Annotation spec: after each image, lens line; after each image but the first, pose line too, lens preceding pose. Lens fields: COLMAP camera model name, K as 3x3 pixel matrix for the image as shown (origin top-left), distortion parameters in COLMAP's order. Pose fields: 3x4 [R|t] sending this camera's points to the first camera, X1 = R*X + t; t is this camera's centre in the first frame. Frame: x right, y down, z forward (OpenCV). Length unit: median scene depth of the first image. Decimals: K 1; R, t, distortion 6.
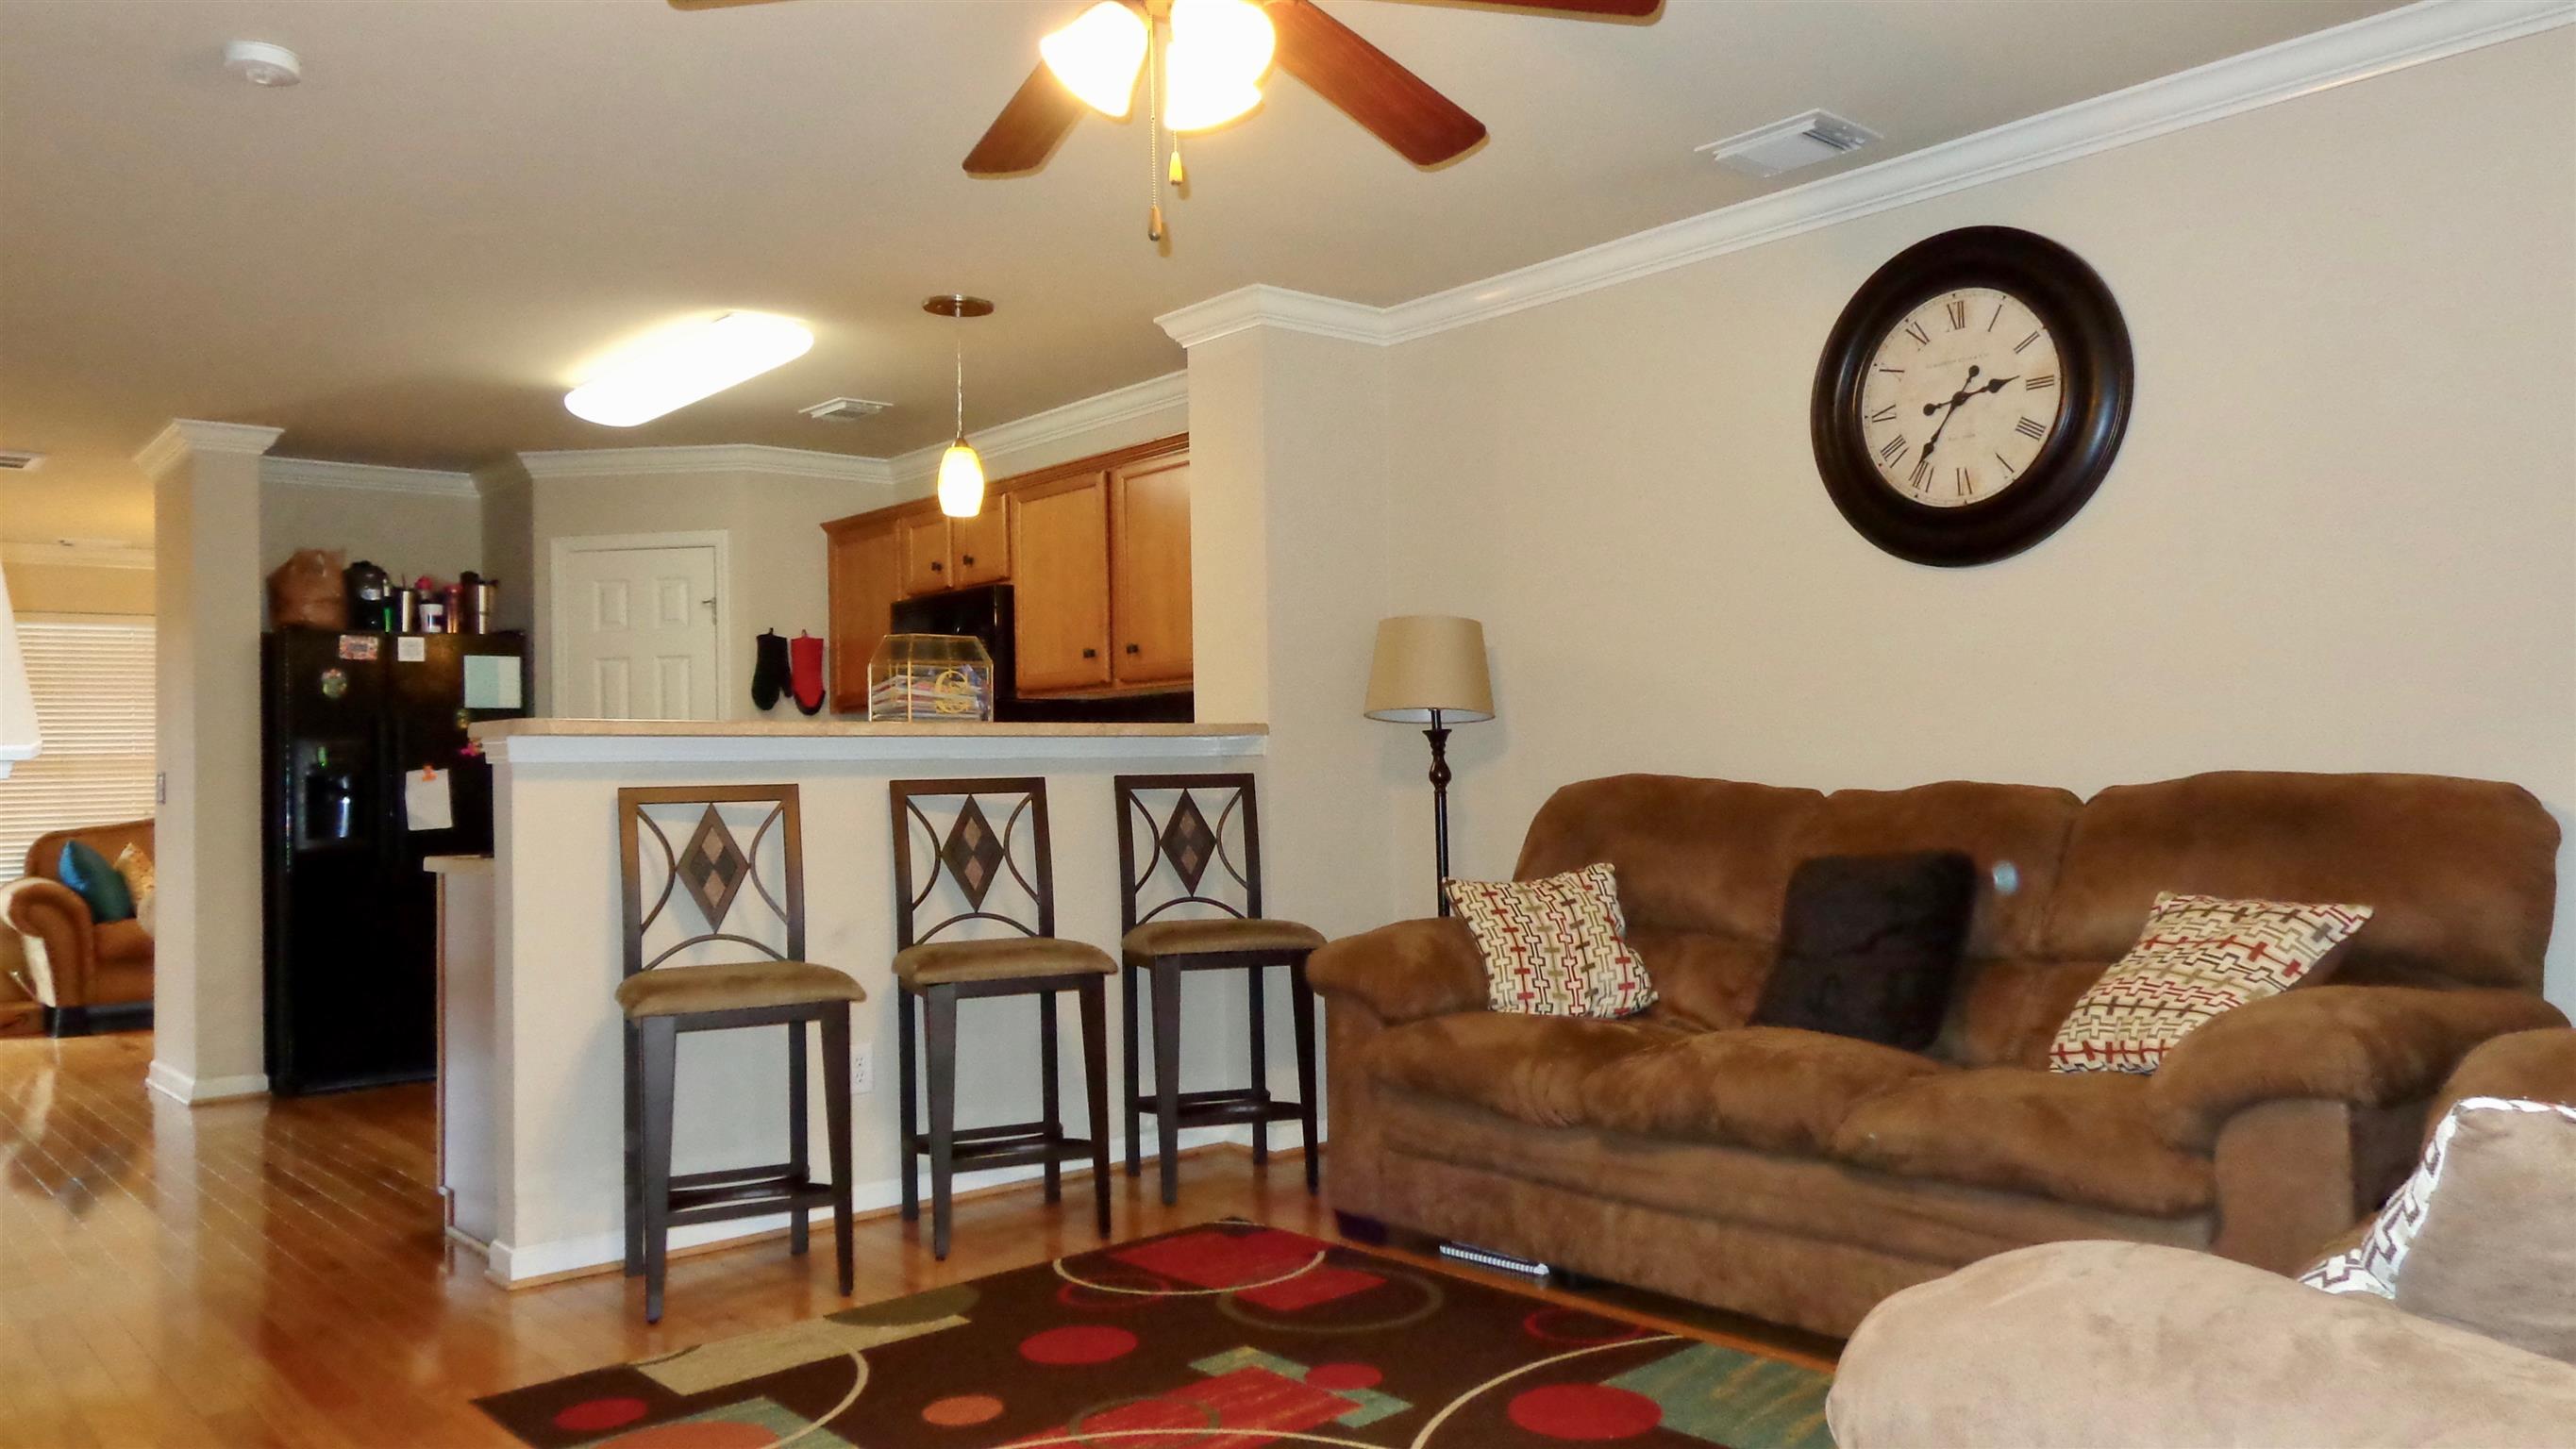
lens RADIAL K [[1832.0, 0, 1288.0], [0, 1832.0, 724.5], [0, 0, 1]] dist [-0.005288, 0.005882]
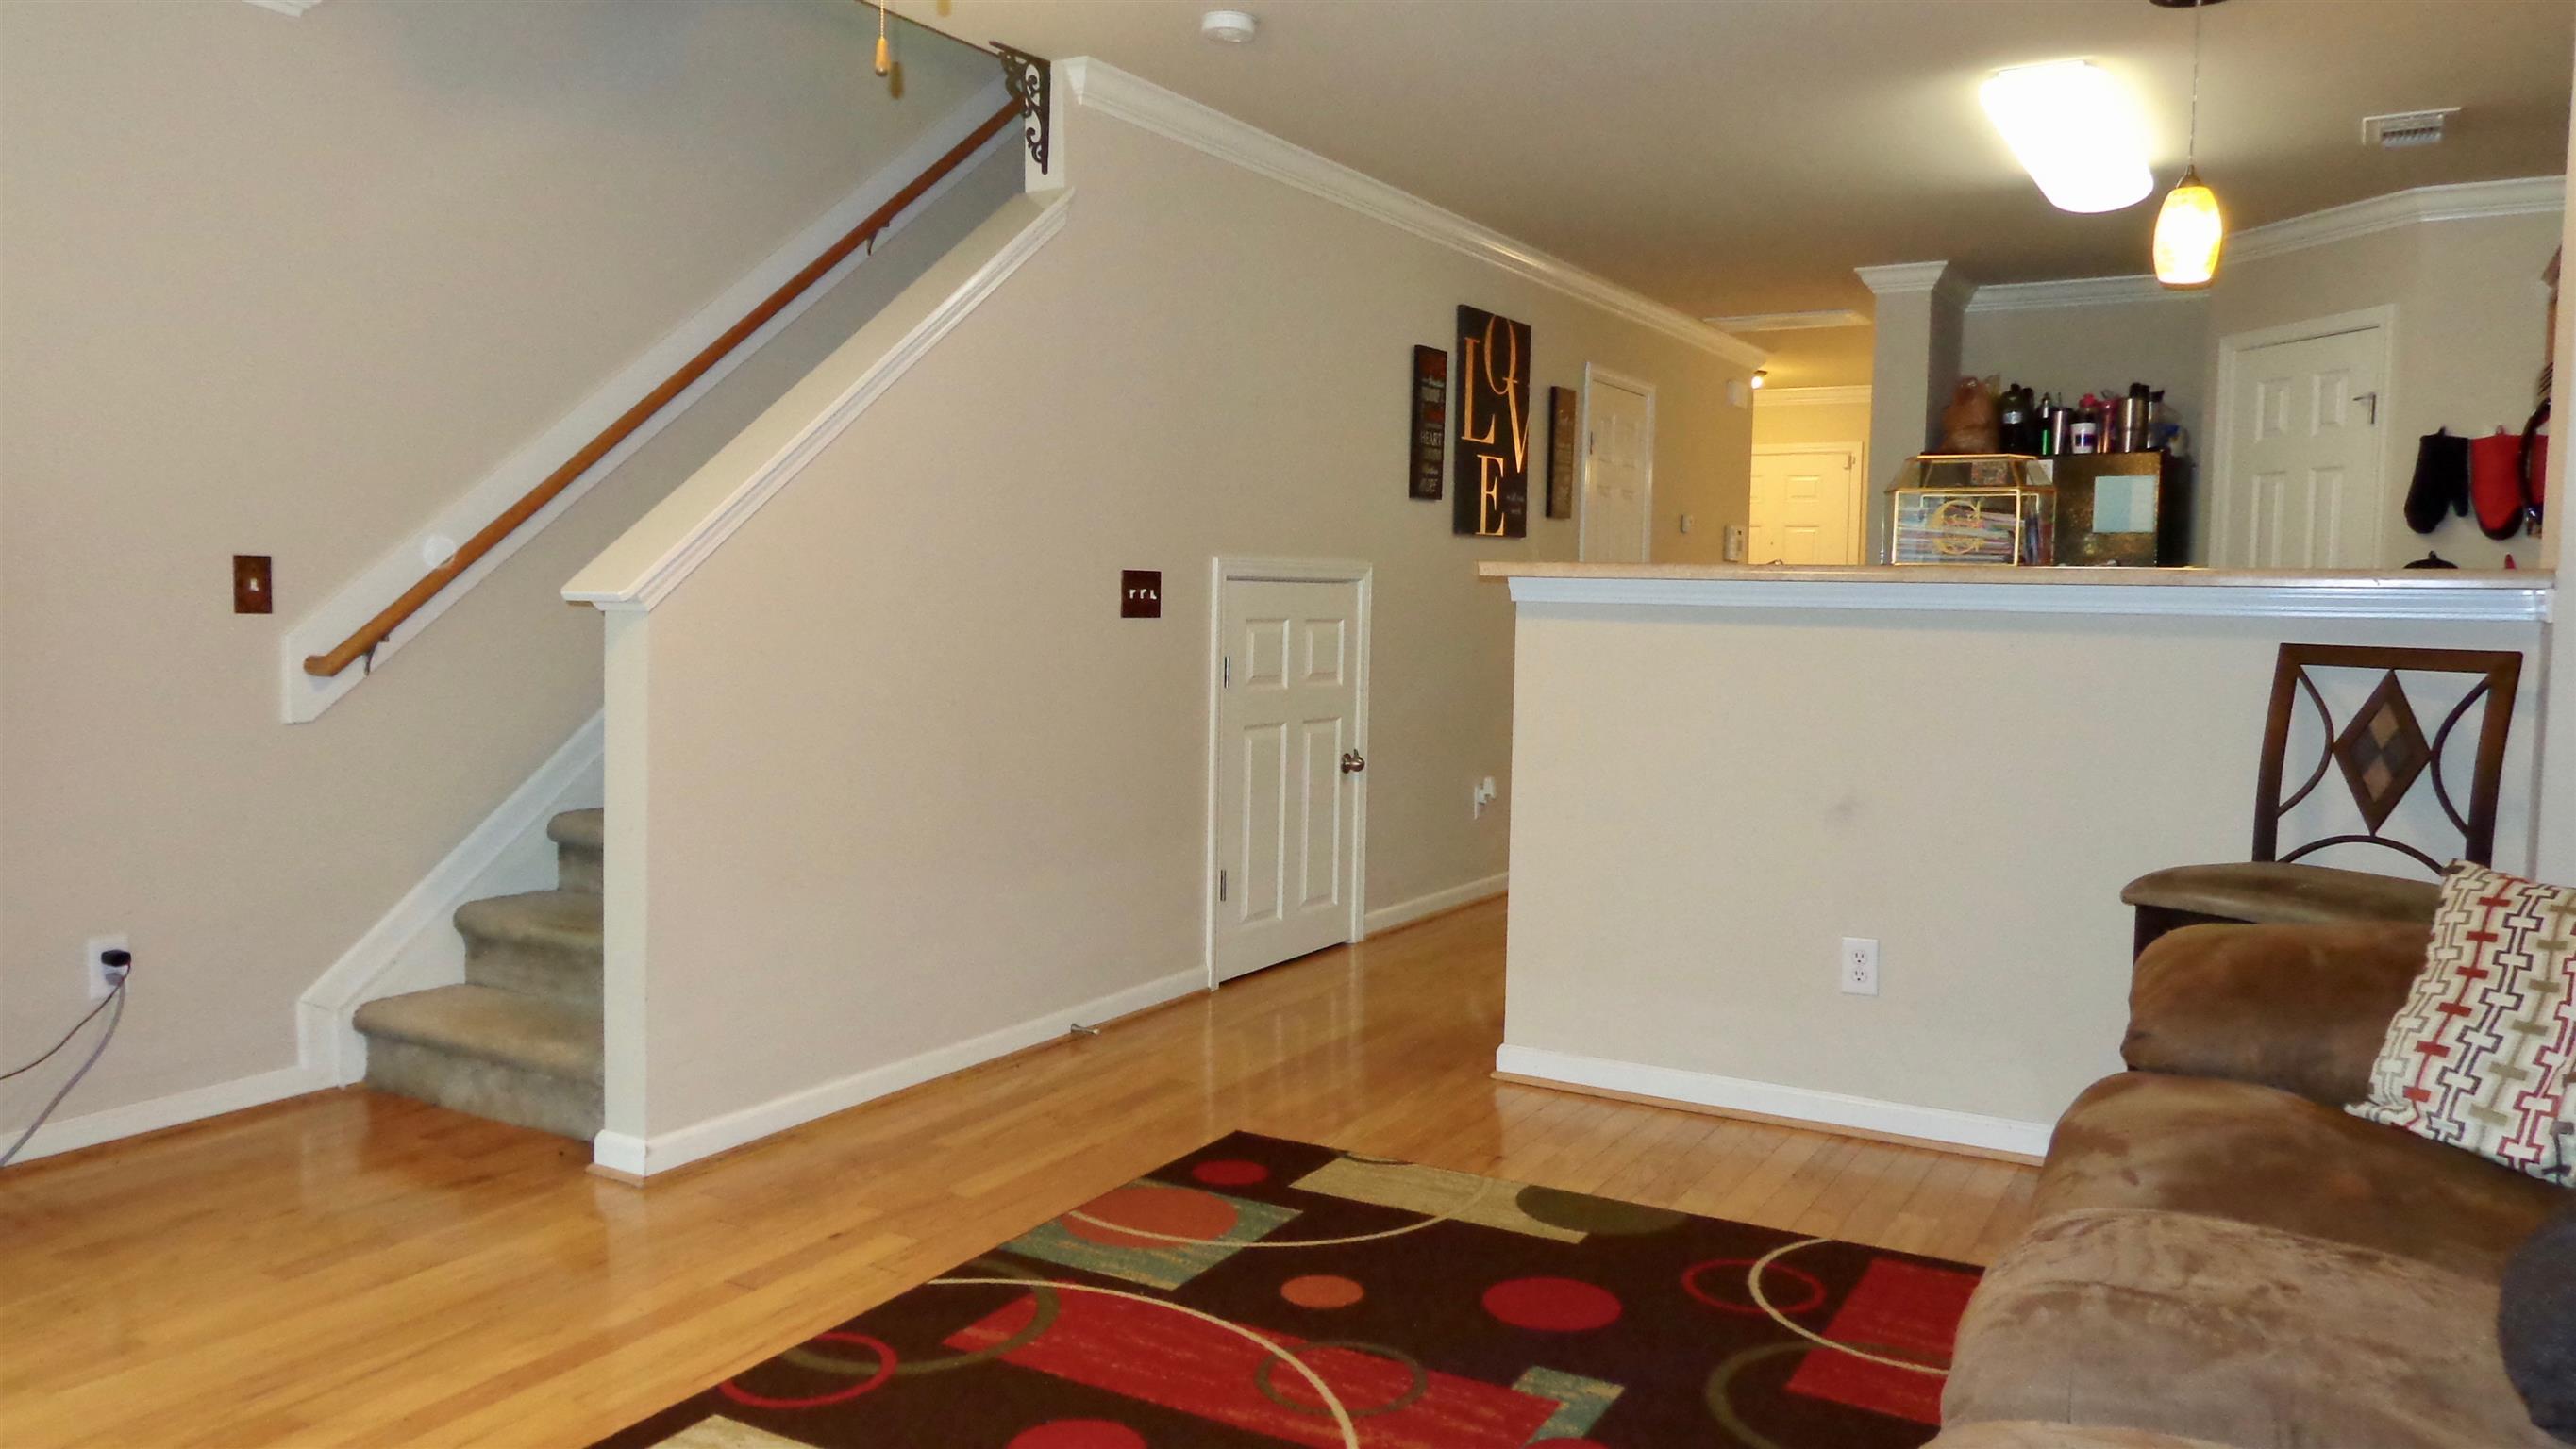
lens RADIAL K [[1804.6, 0, 1288.0], [0, 1804.6, 724.5], [0, 0, 1]] dist [0.000779, 0.002484]
pose [[0.329218, 0.097642, -0.939192, 0.309670], [0.004634, 0.994460, 0.105012, -0.010856], [0.944242, -0.038924, 0.326942, 0.313369]]
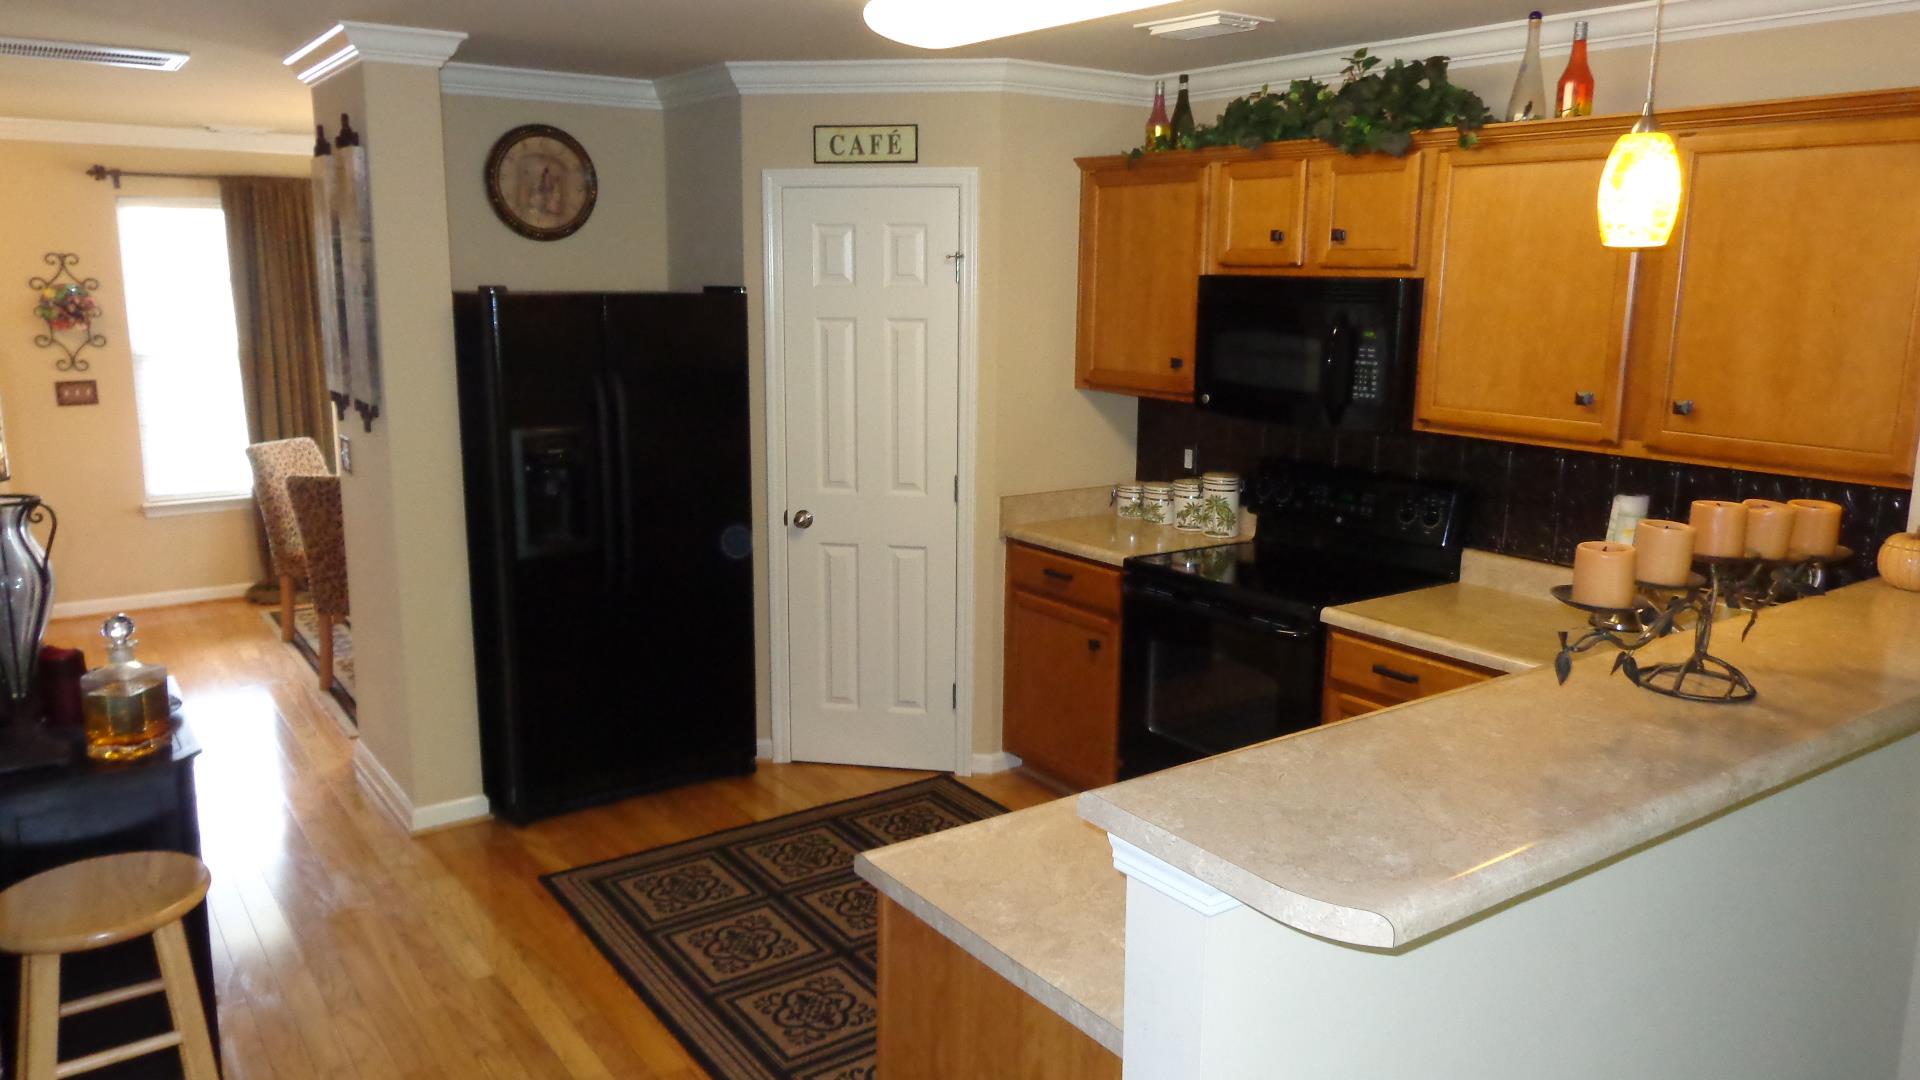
lens RADIAL K [[1365.7, 0, 960.0], [0, 1365.7, 540.0], [0, 0, 1]] dist [-0.005288, 0.005882]
pose [[0.994308, 0.057377, -0.089770, -0.269656], [-0.036363, 0.974763, 0.220261, -0.084374], [0.100142, -0.215743, 0.971301, 0.398391]]
